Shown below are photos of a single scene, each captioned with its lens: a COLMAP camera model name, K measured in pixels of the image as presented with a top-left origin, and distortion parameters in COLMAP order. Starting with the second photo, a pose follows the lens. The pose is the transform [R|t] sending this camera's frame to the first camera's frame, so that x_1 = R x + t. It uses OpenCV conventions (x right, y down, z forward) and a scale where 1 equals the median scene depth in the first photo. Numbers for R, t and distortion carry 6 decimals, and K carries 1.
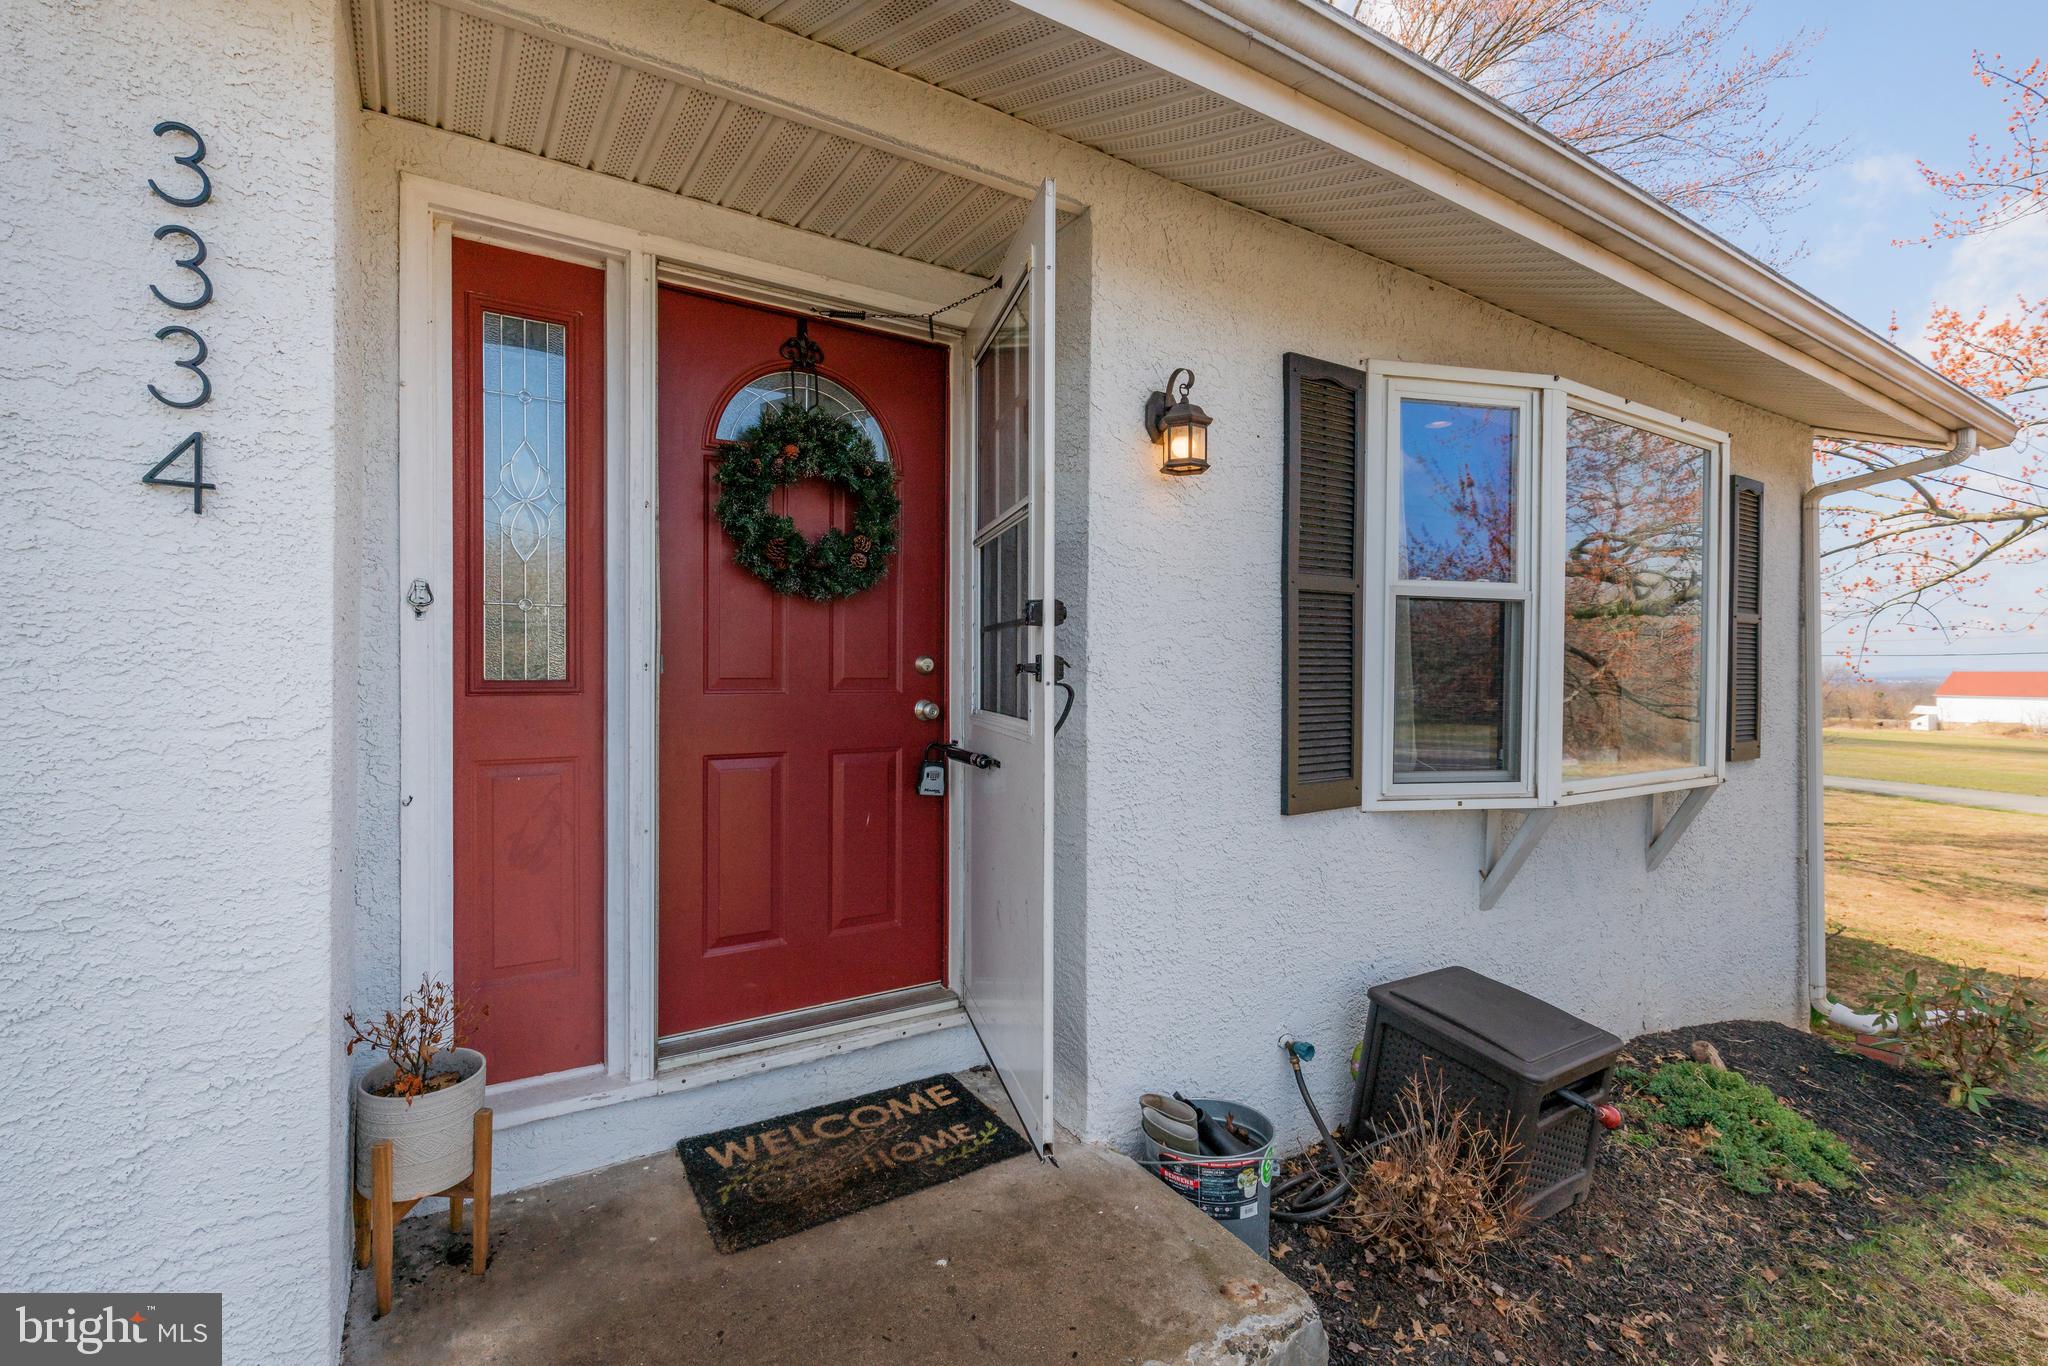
lens RADIAL K [[920.3, 0, 1019.0], [0, 920.3, 686.6], [0, 0, 1]] dist [0.004735, 0.000423]
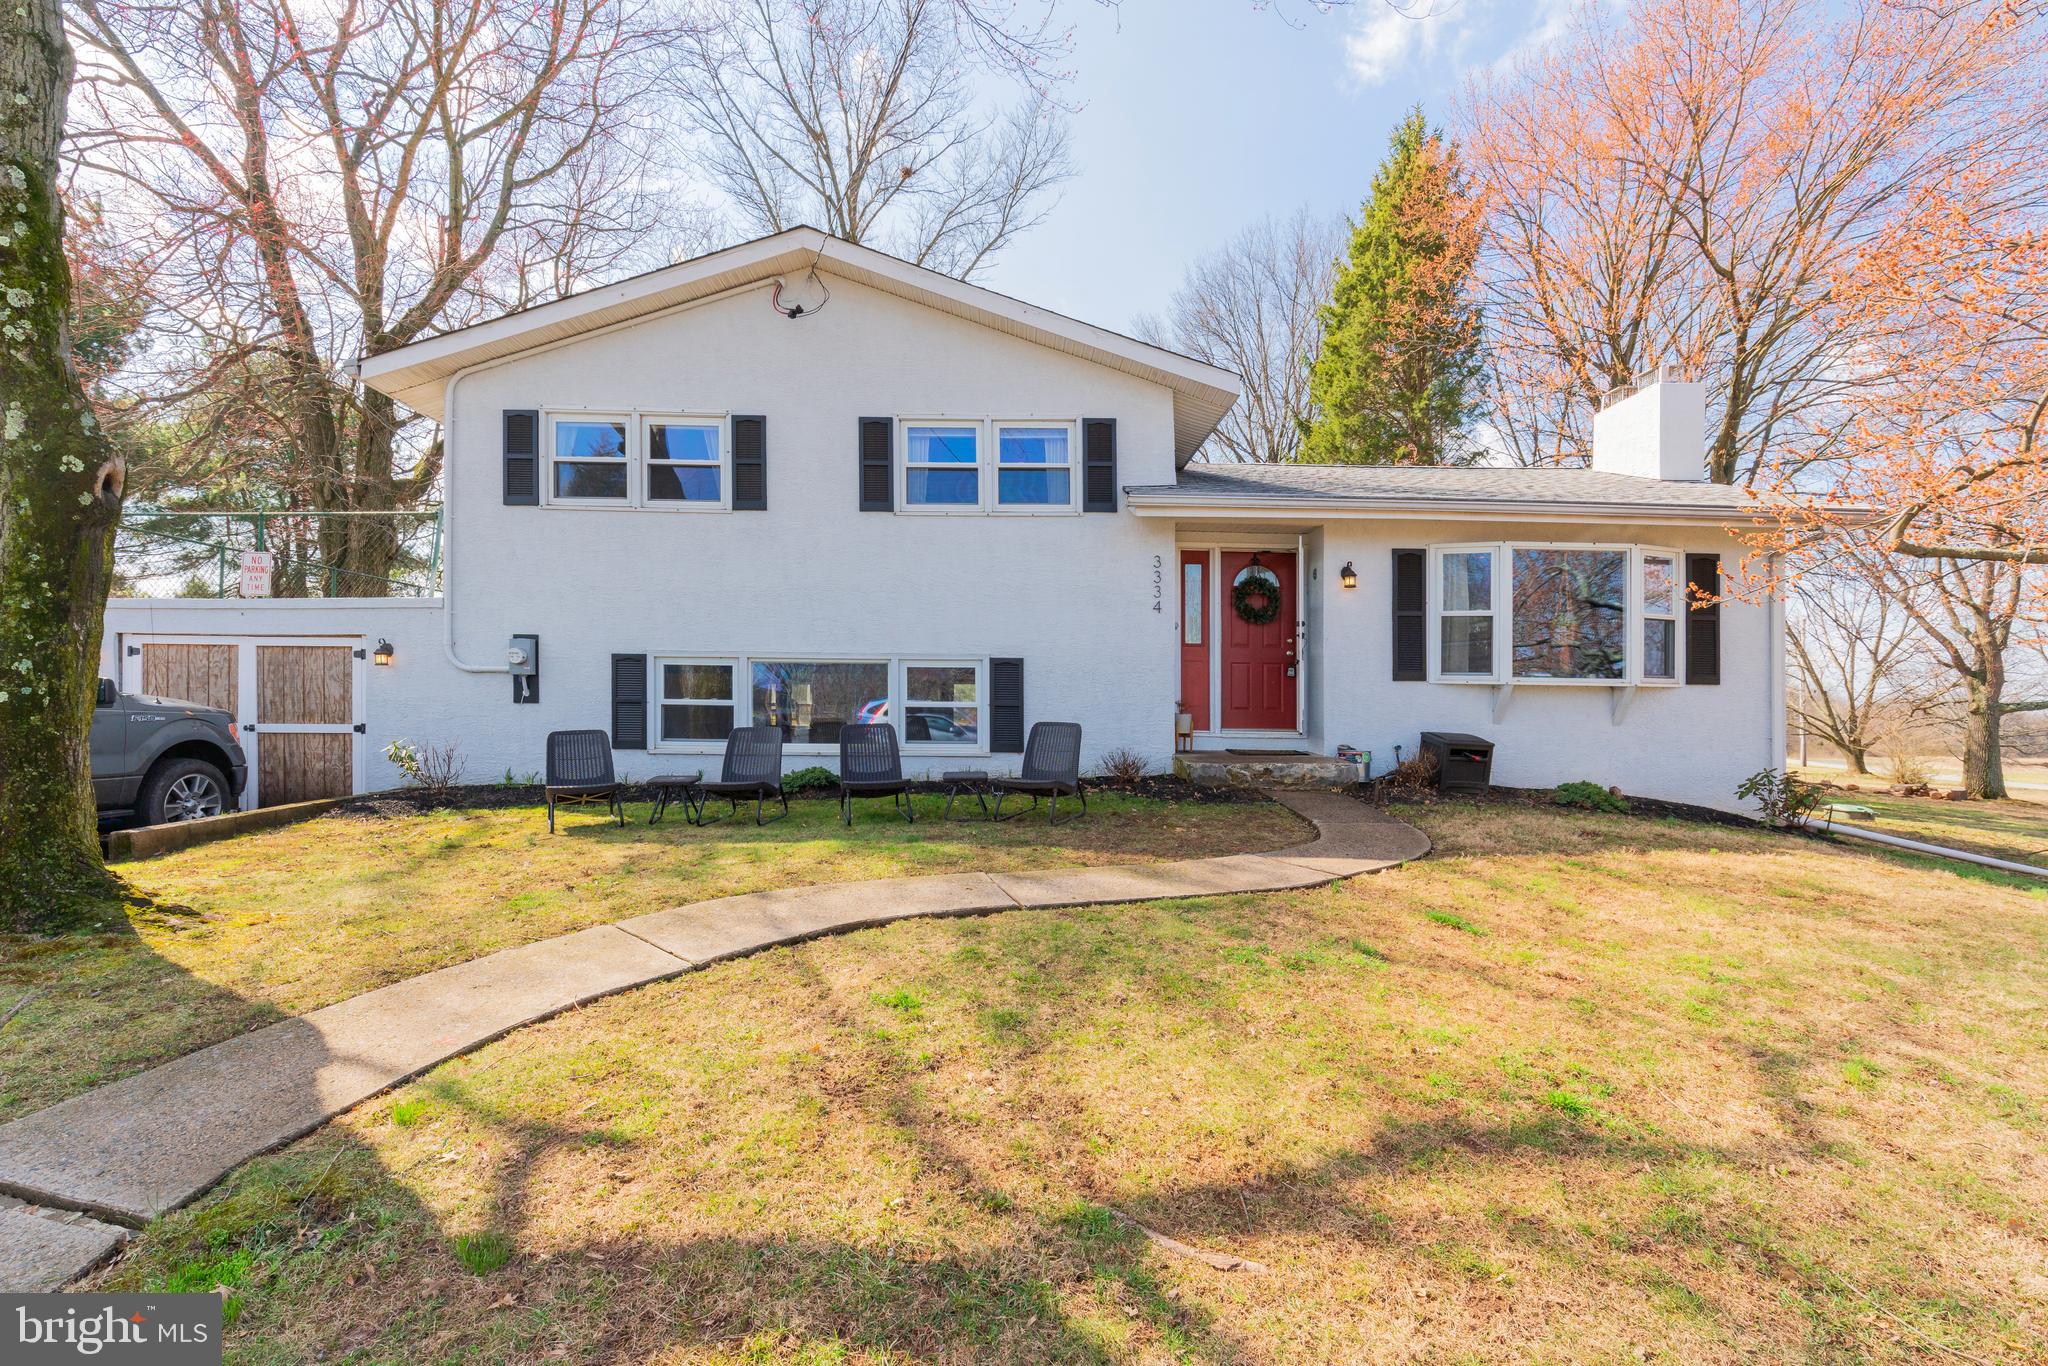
lens RADIAL K [[920.3, 0, 1019.0], [0, 920.3, 686.6], [0, 0, 1]] dist [0.004735, 0.000423]
pose [[0.848880, 0.003998, -0.528570, 0.989613], [-0.017331, 0.999644, -0.020271, 0.277451], [0.528301, 0.026368, 0.848647, -2.873325]]
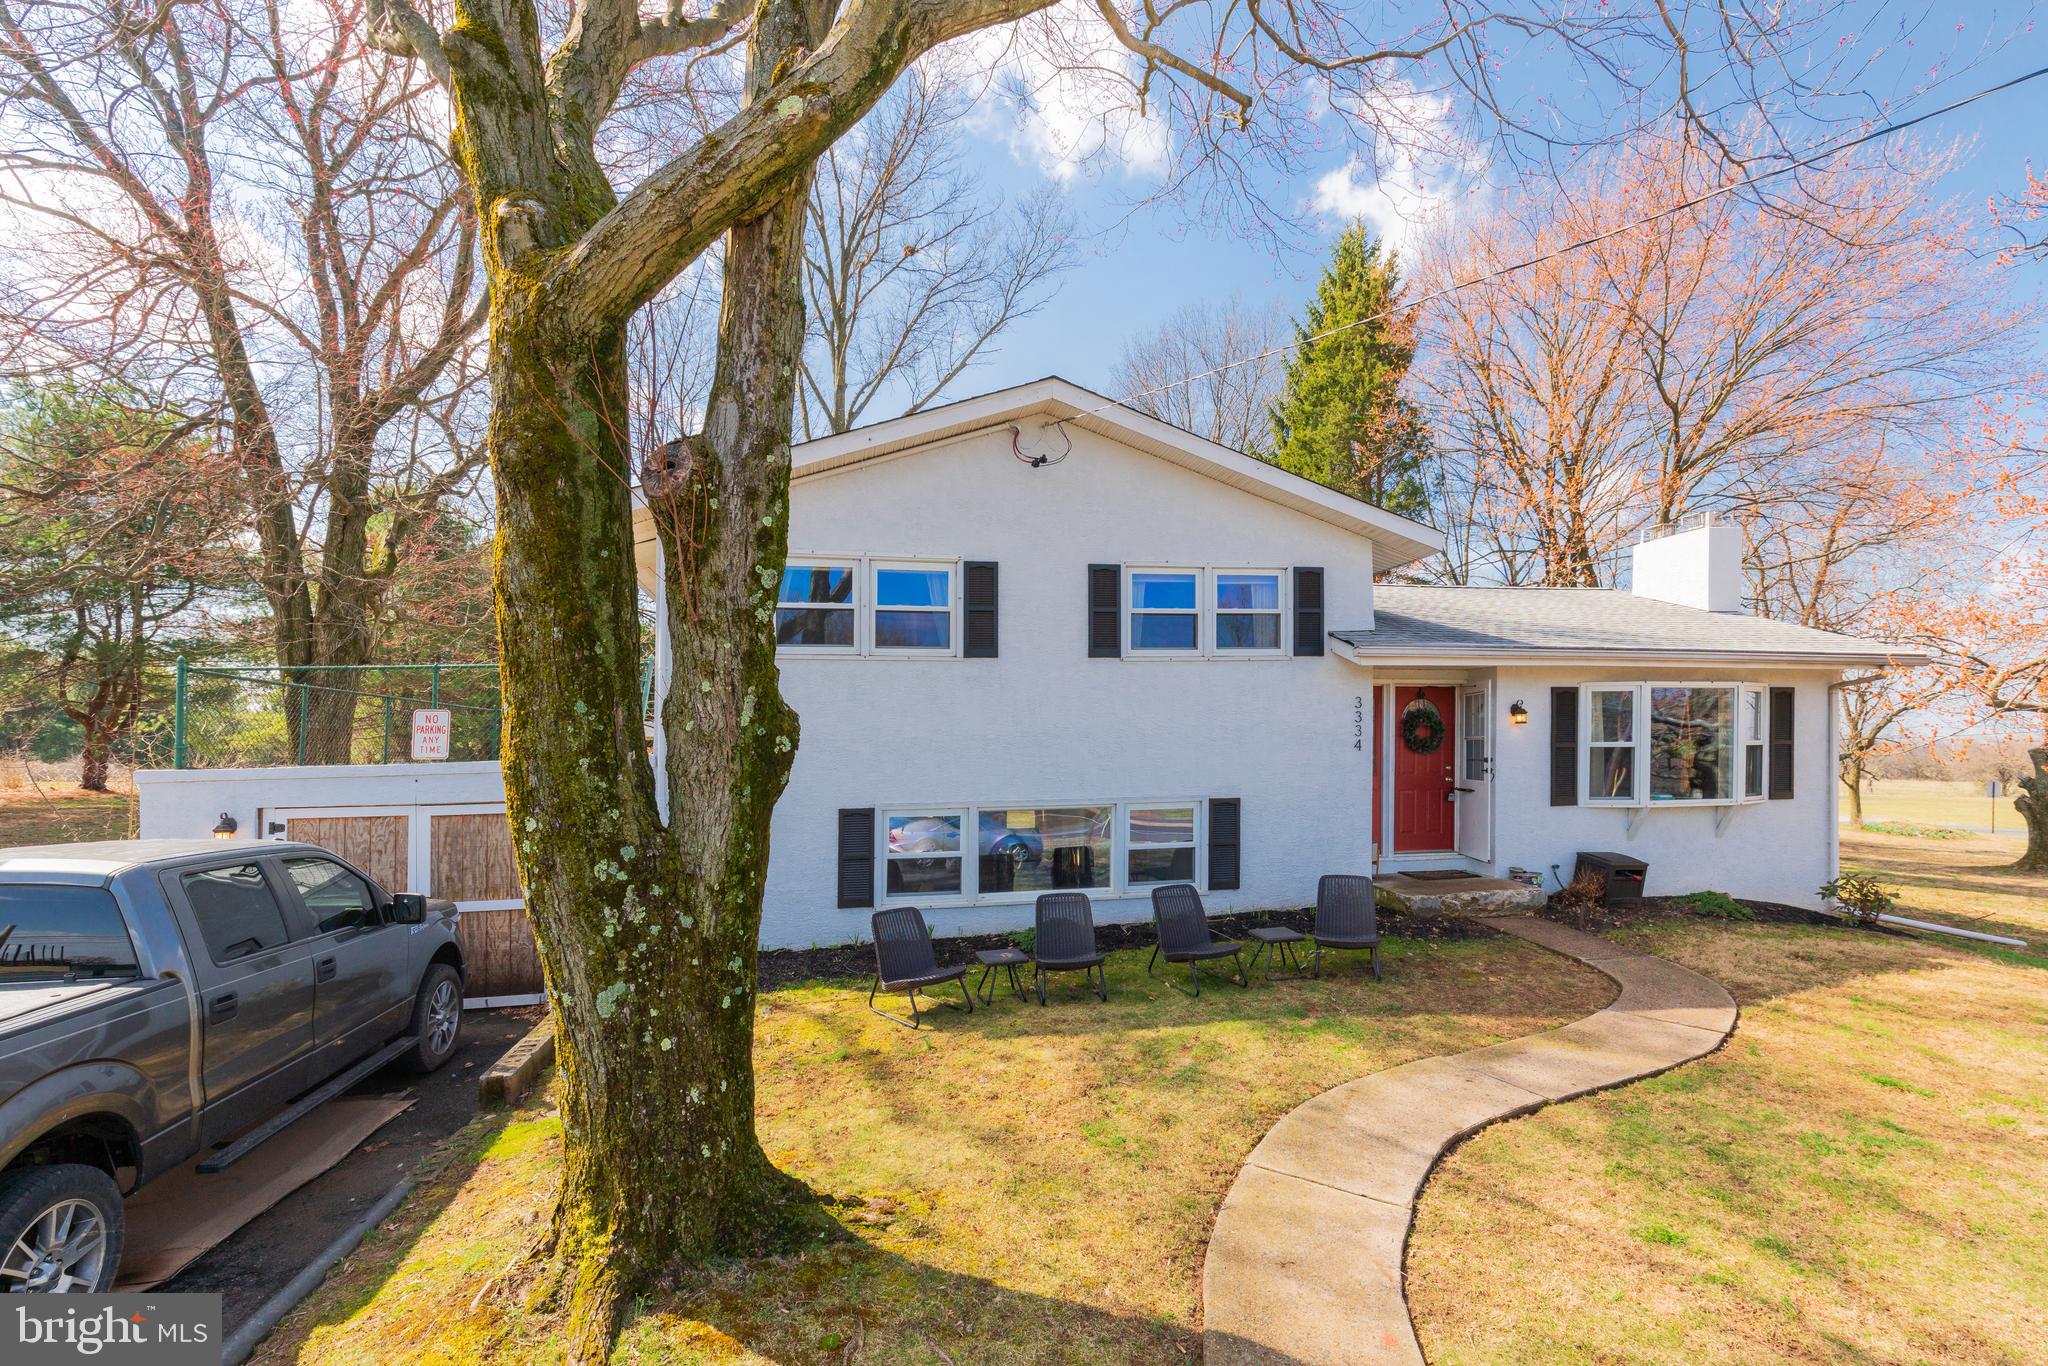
lens RADIAL K [[943.7, 0, 1021.8], [0, 943.7, 729.7], [0, 0, 1]] dist [0.006083, 0.000639]
pose [[0.932706, -0.015218, -0.360316, -0.377139], [0.007088, 0.999690, -0.023875, -0.106613], [0.360567, 0.019715, 0.932525, -3.696423]]
